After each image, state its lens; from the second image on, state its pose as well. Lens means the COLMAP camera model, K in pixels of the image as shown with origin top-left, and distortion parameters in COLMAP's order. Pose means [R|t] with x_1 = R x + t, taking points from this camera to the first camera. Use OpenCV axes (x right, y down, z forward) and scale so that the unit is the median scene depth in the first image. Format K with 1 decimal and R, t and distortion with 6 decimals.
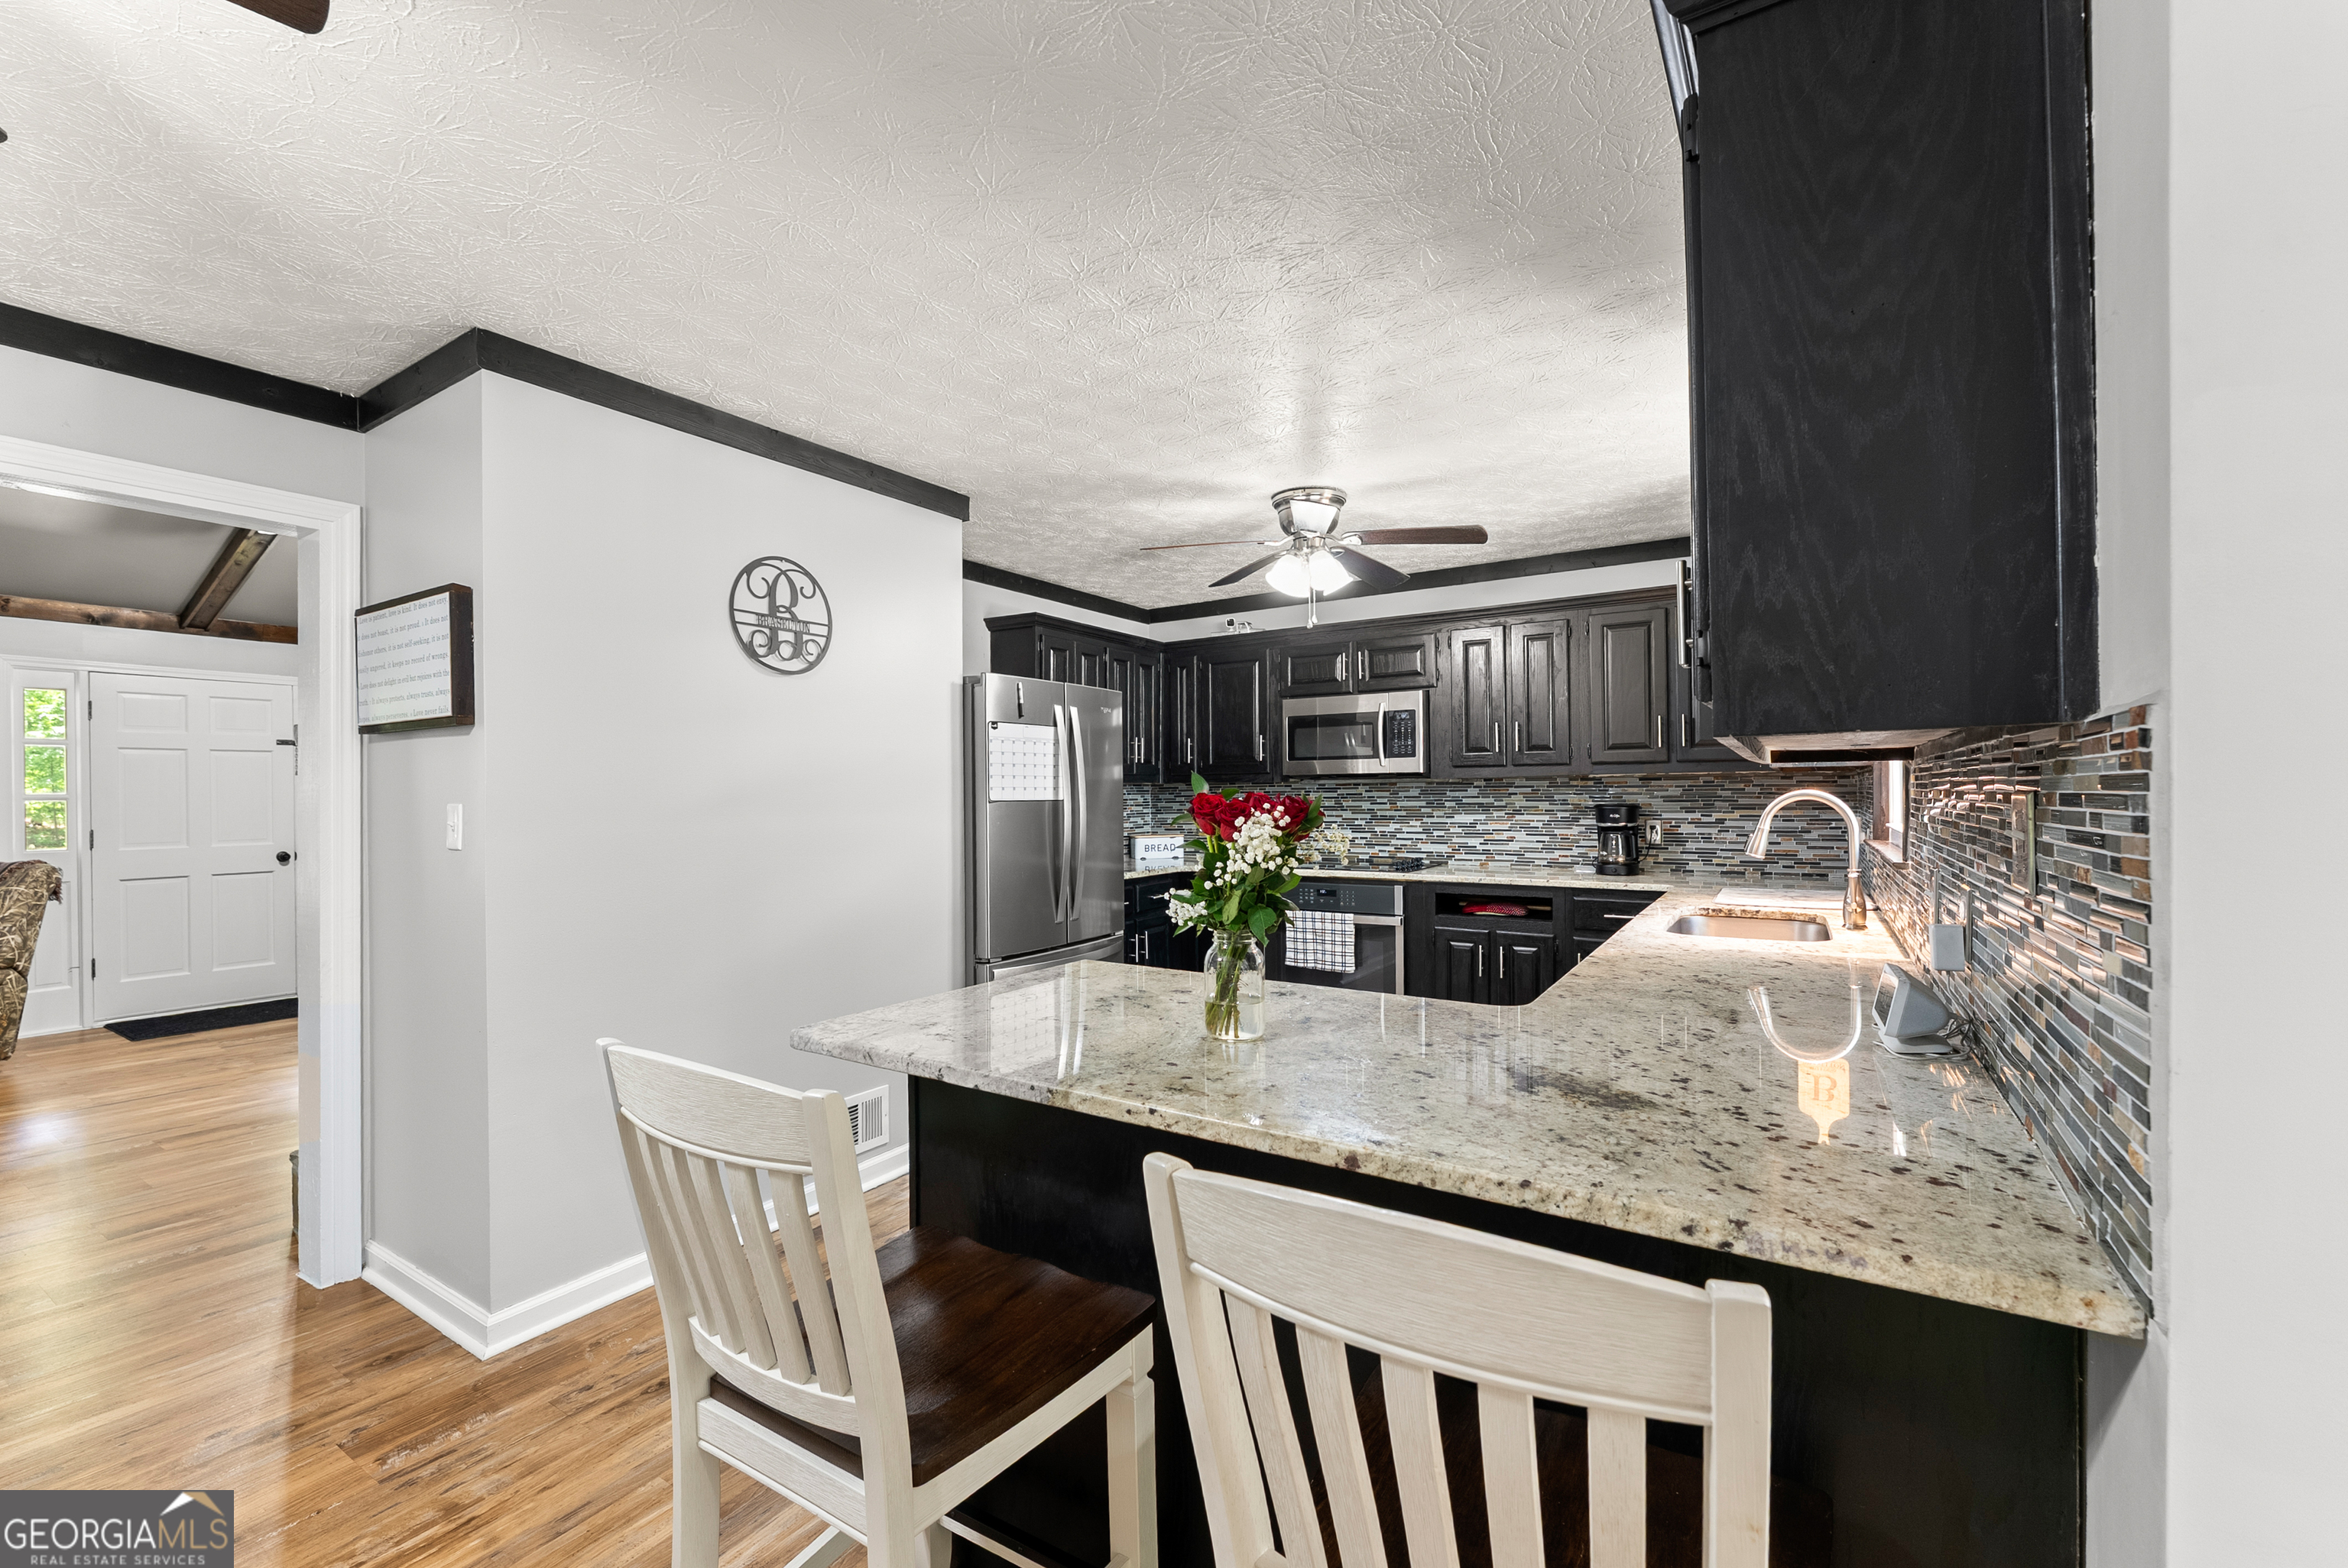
lens RADIAL K [[948.5, 0, 1146.4], [0, 948.5, 816.9], [0, 0, 1]] dist [0.000160, 0.000587]
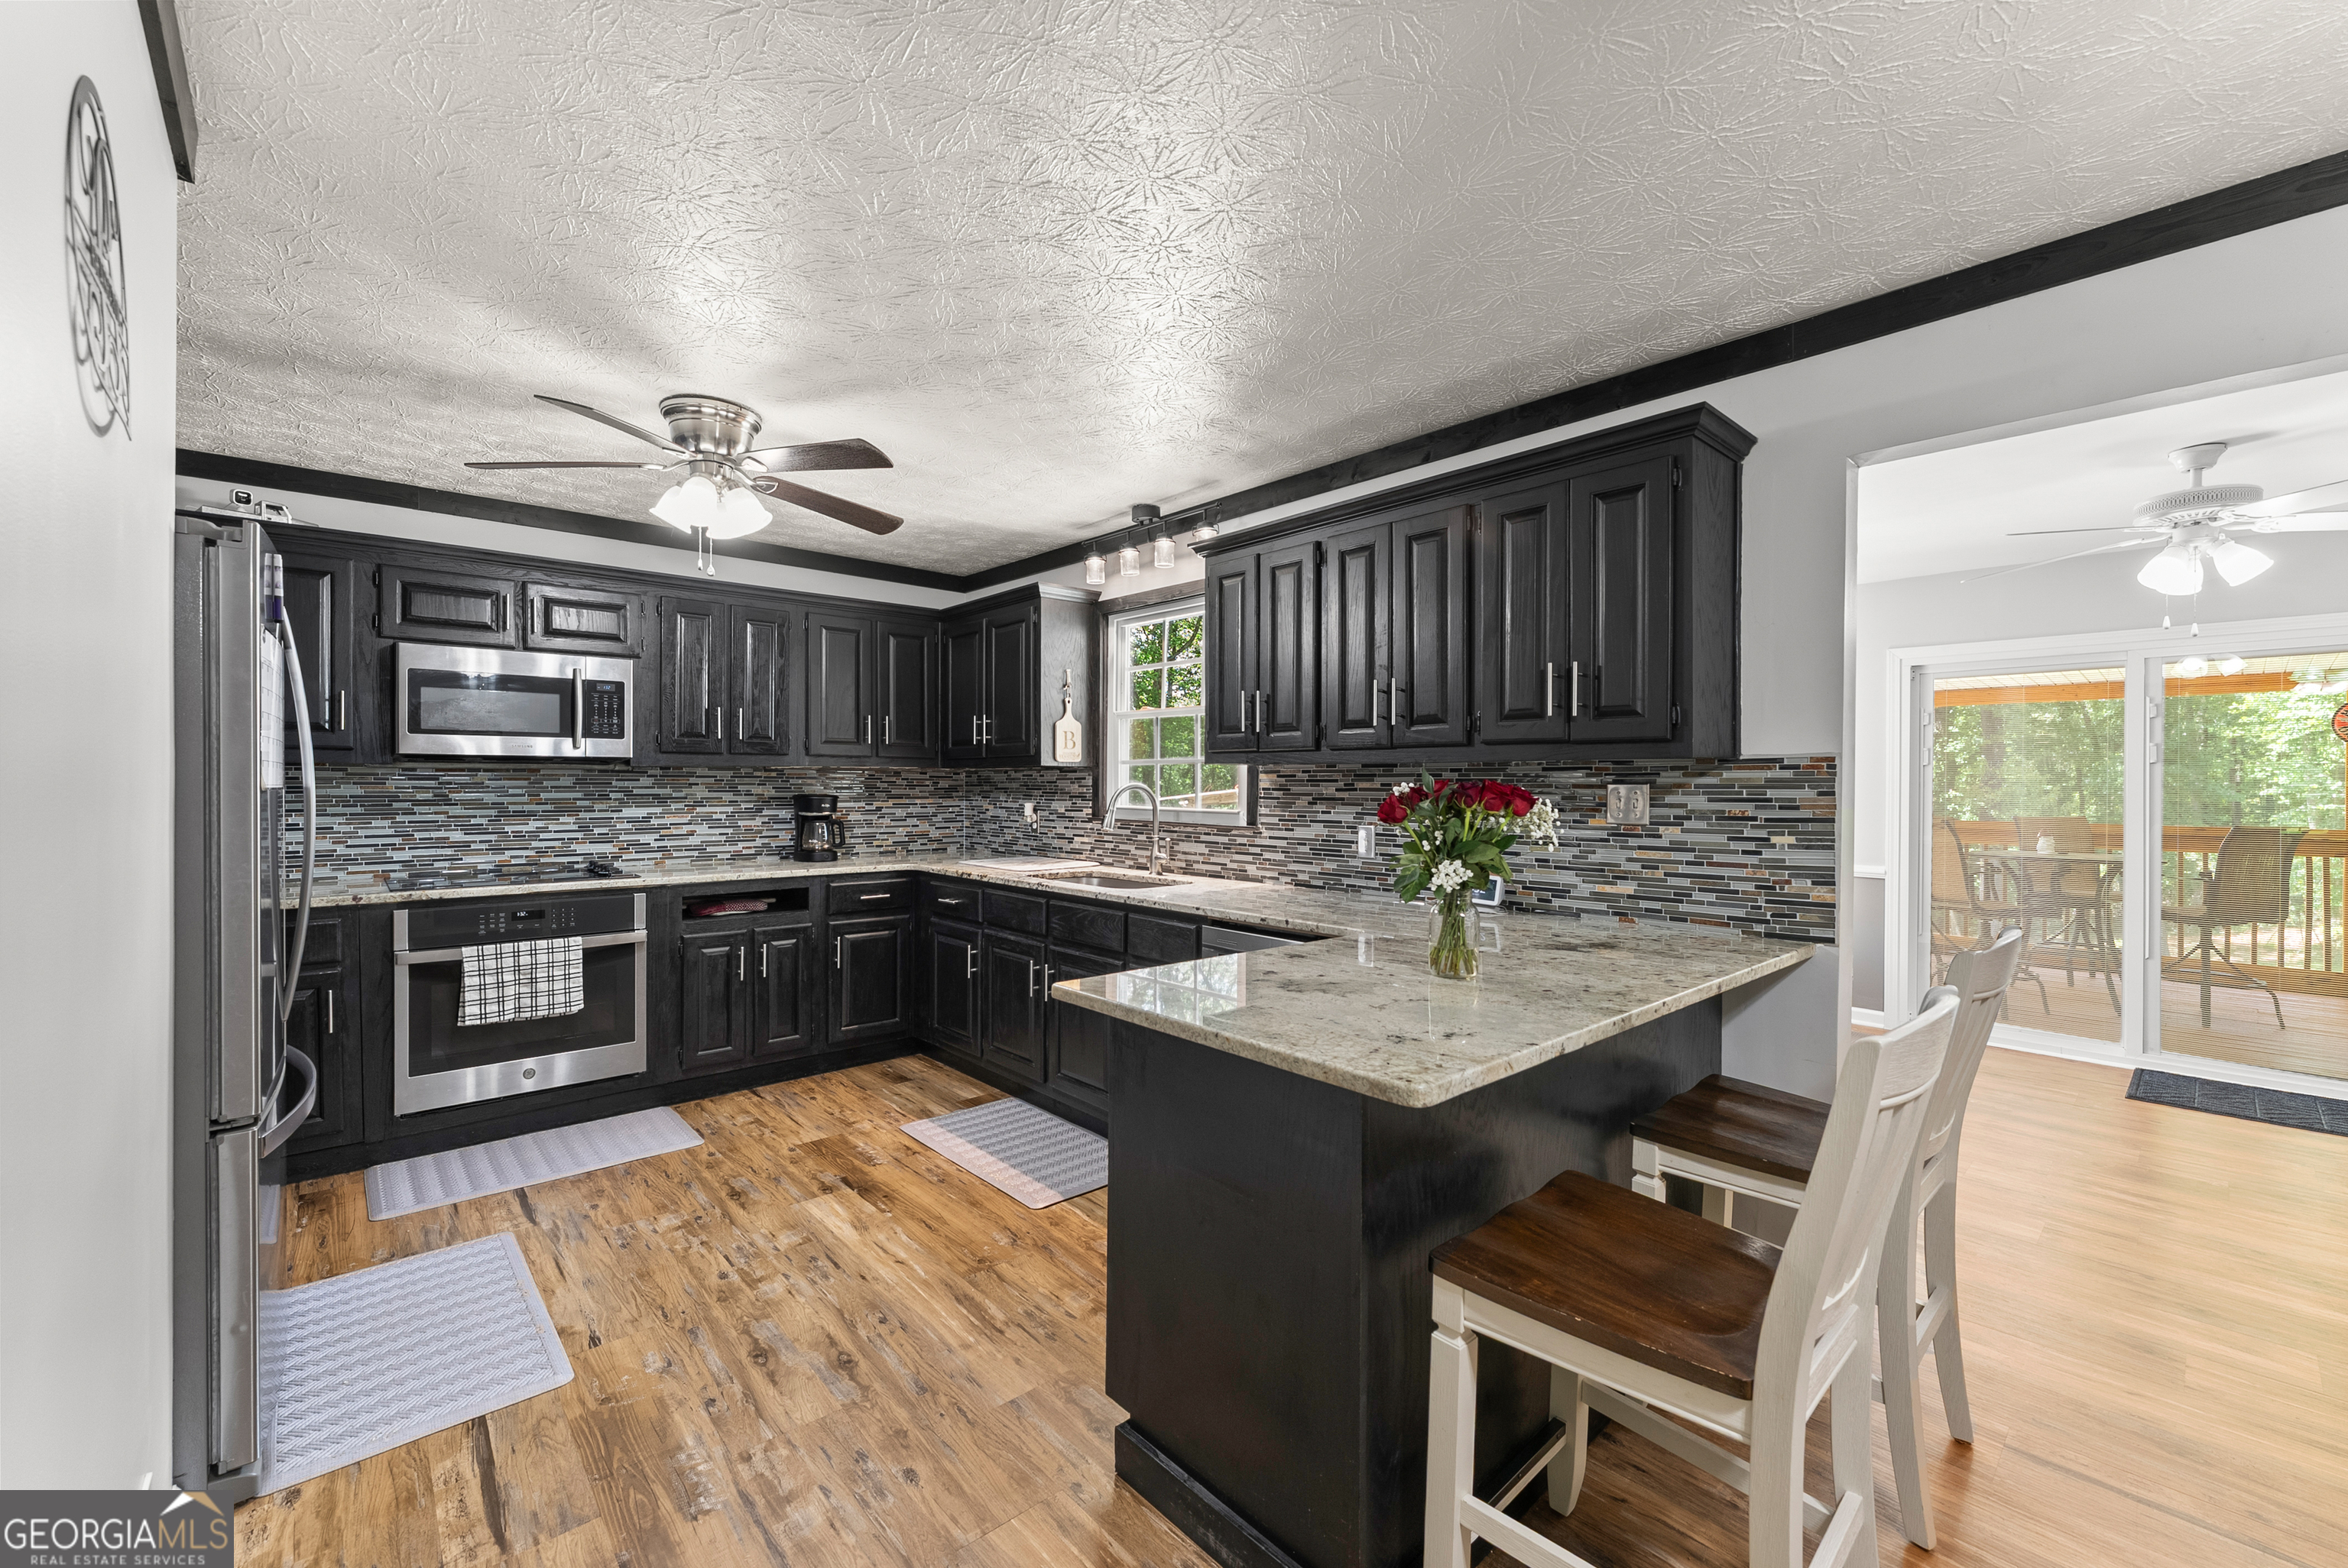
lens RADIAL K [[948.5, 0, 1170.0], [0, 948.5, 779.8], [0, 0, 1]] dist [0.000160, 0.000587]
pose [[0.255315, 0.014849, 0.966744, -0.409138], [0.018770, 0.999618, -0.020311, -0.000659], [-0.966676, 0.023331, 0.254939, 0.337951]]
